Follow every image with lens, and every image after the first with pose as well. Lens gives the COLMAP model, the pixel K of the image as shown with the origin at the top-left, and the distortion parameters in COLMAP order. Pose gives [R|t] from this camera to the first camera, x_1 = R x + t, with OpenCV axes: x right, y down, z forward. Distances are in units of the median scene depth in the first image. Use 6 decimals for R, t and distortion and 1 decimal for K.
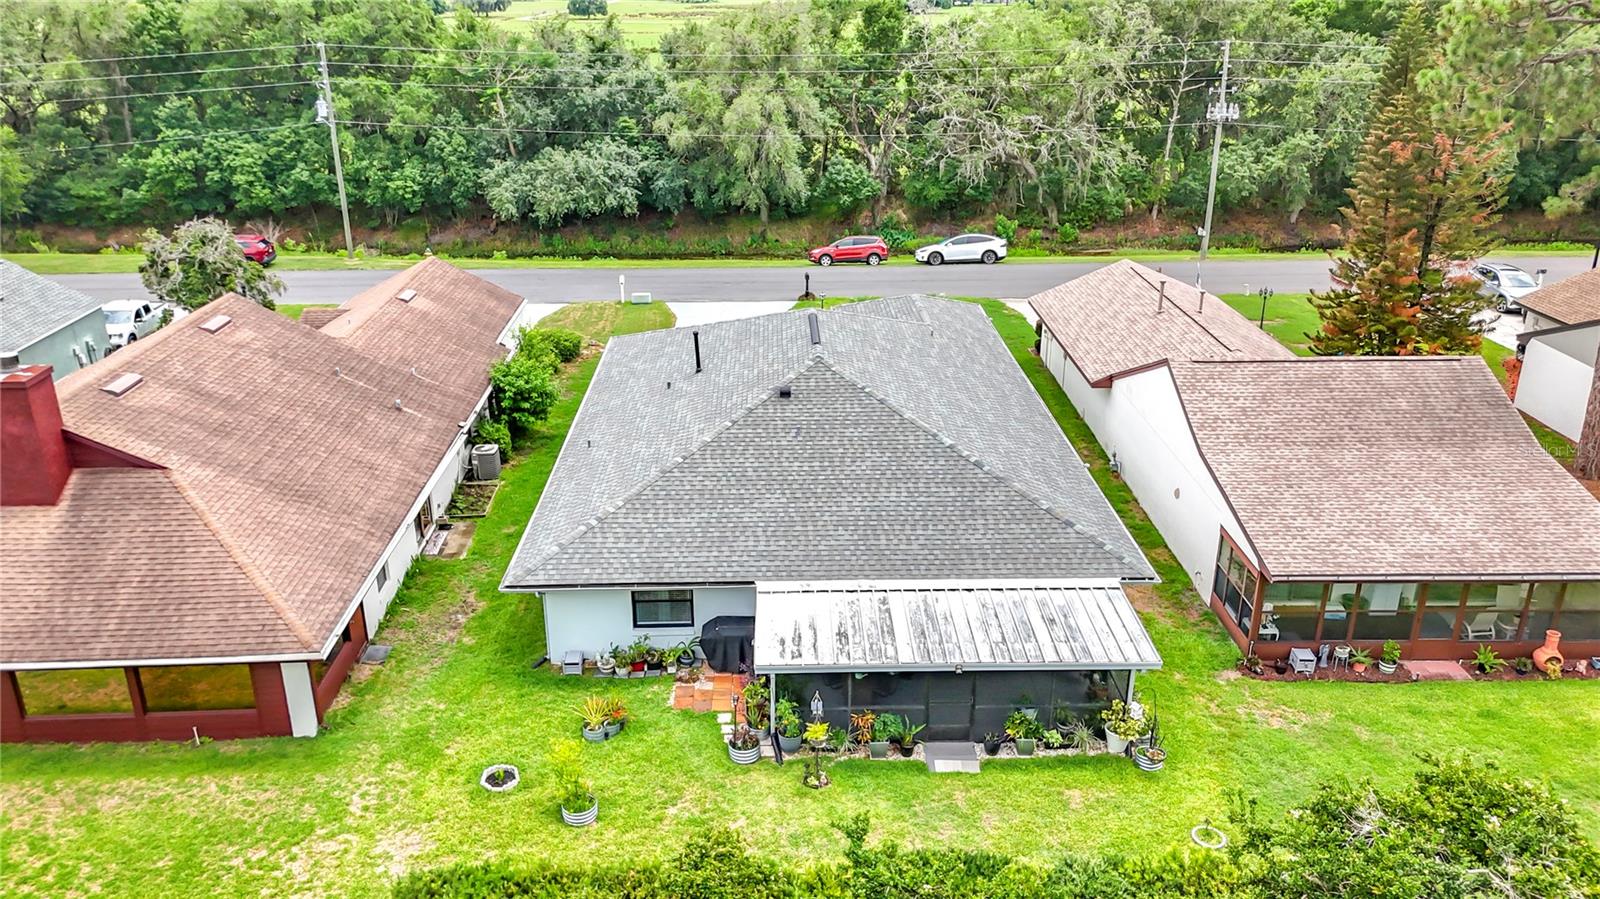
lens RADIAL K [[1177.8, 0, 803.7], [0, 1177.8, 446.1], [0, 0, 1]] dist [0.068305, -0.092777]
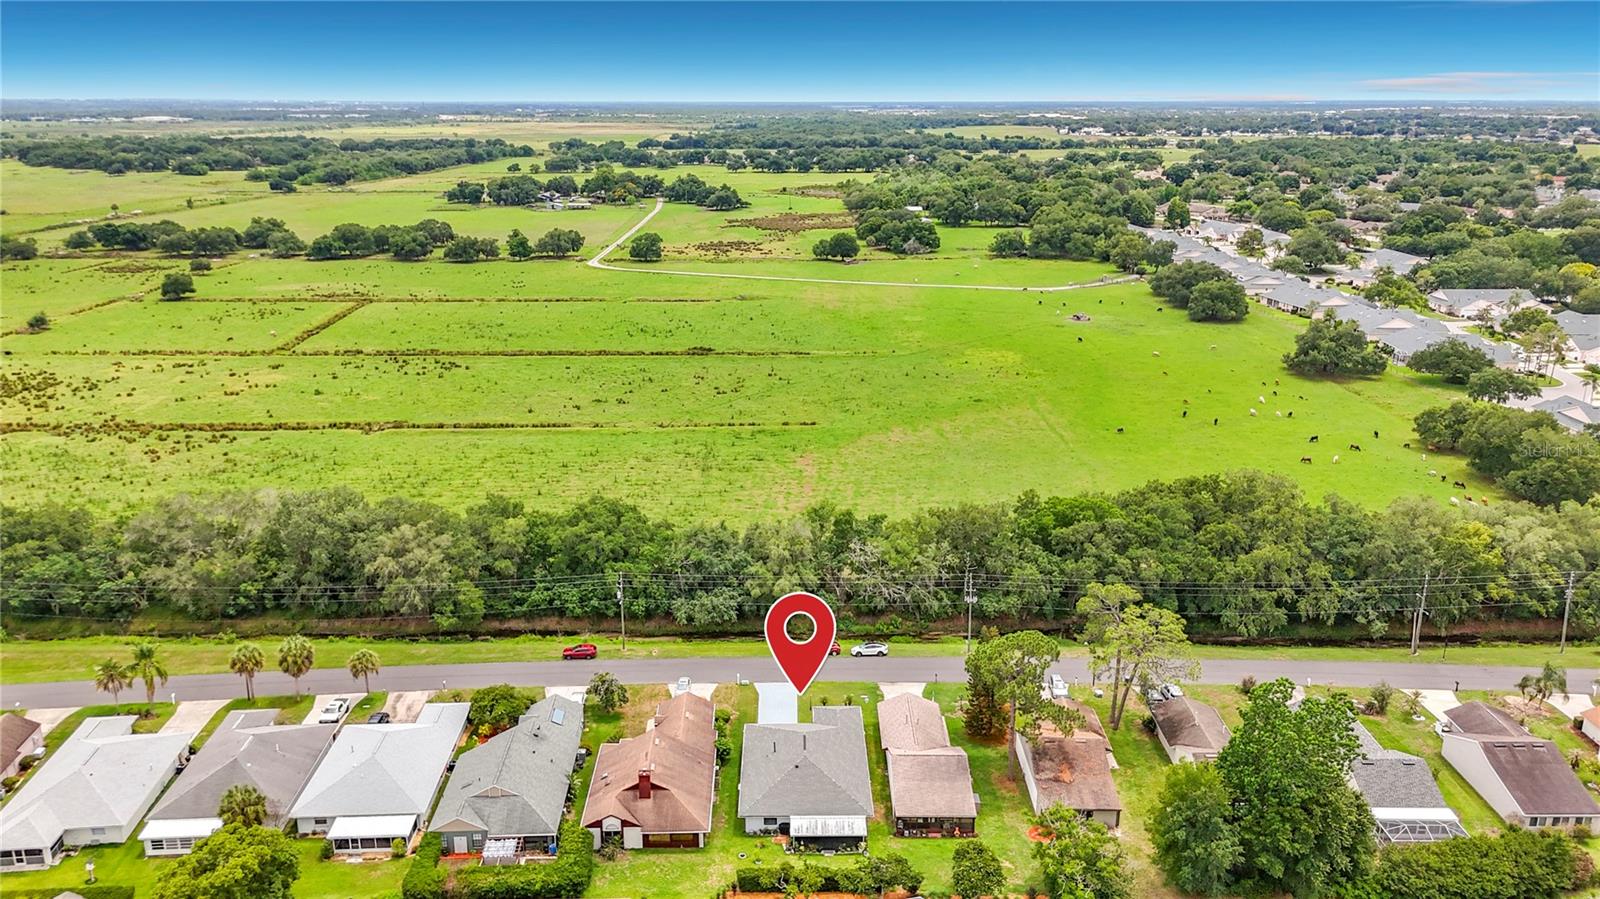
lens RADIAL K [[1177.8, 0, 801.1], [0, 1177.8, 451.0], [0, 0, 1]] dist [0.068305, -0.092777]
pose [[0.999826, 0.006672, -0.017410, 0.029733], [-0.008212, 0.995912, -0.089953, -0.361574], [0.016738, 0.090081, 0.995794, -1.530767]]
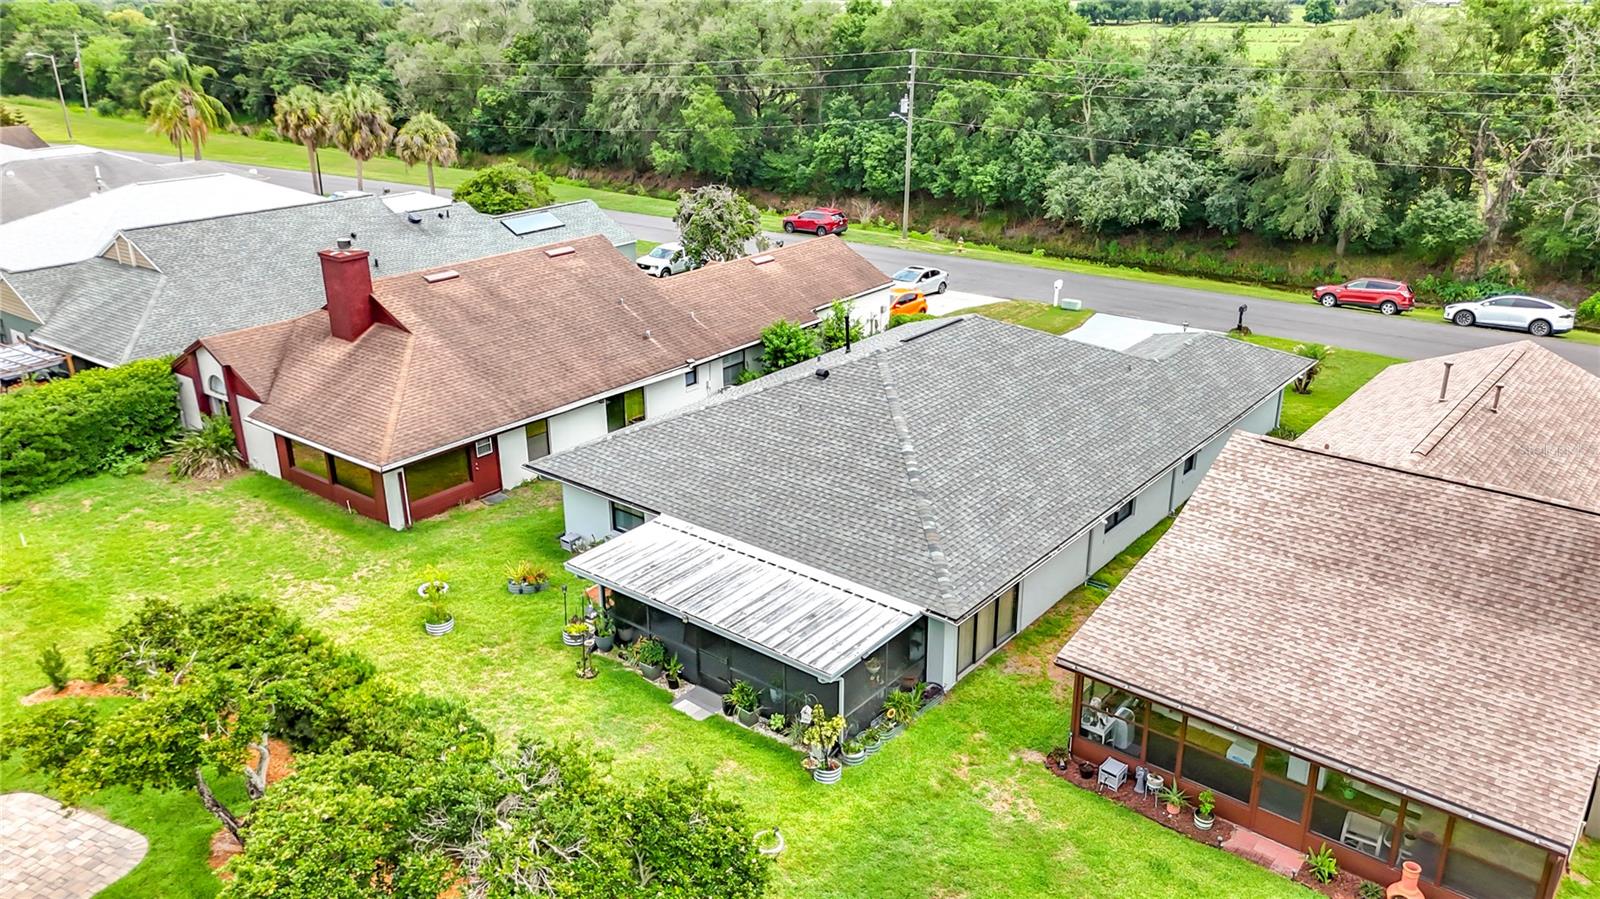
lens RADIAL K [[1177.8, 0, 793.7], [0, 1177.8, 439.8], [0, 0, 1]] dist [0.068305, -0.092777]
pose [[0.754315, 0.225433, -0.616594, 0.291509], [-0.231755, 0.970166, 0.071184, -0.026321], [0.614246, 0.089203, 0.784056, 0.060841]]
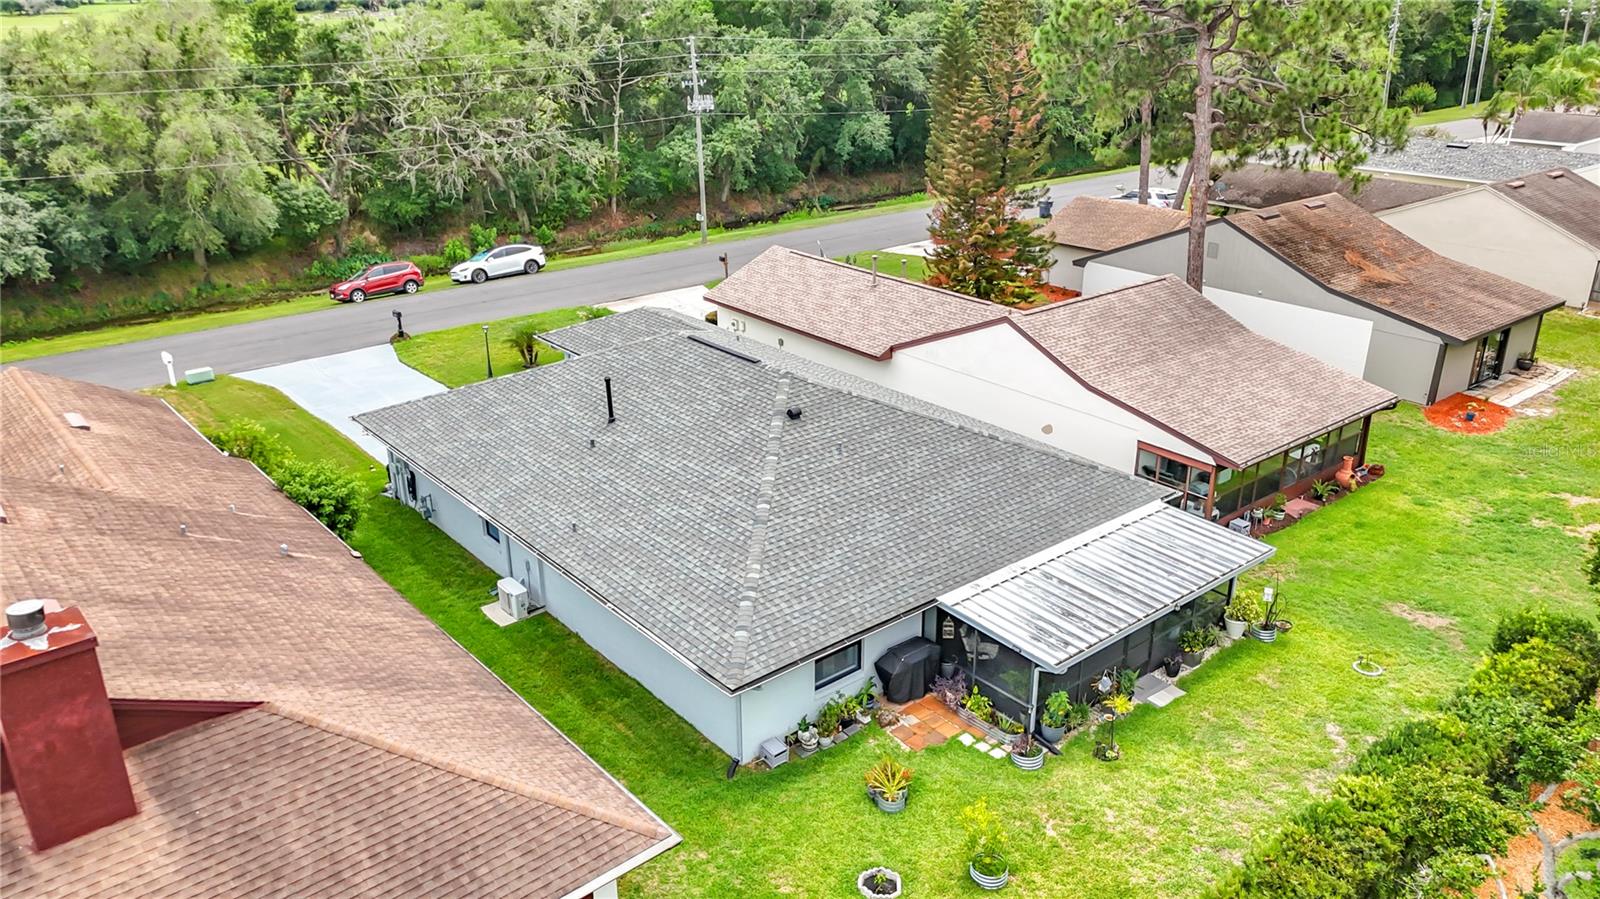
lens RADIAL K [[1177.8, 0, 815.7], [0, 1177.8, 438.5], [0, 0, 1]] dist [0.068305, -0.092777]
pose [[0.782075, -0.226922, 0.580402, -0.251650], [0.228733, 0.970869, 0.071373, -0.040462], [-0.579690, 0.076938, 0.811197, 0.097706]]
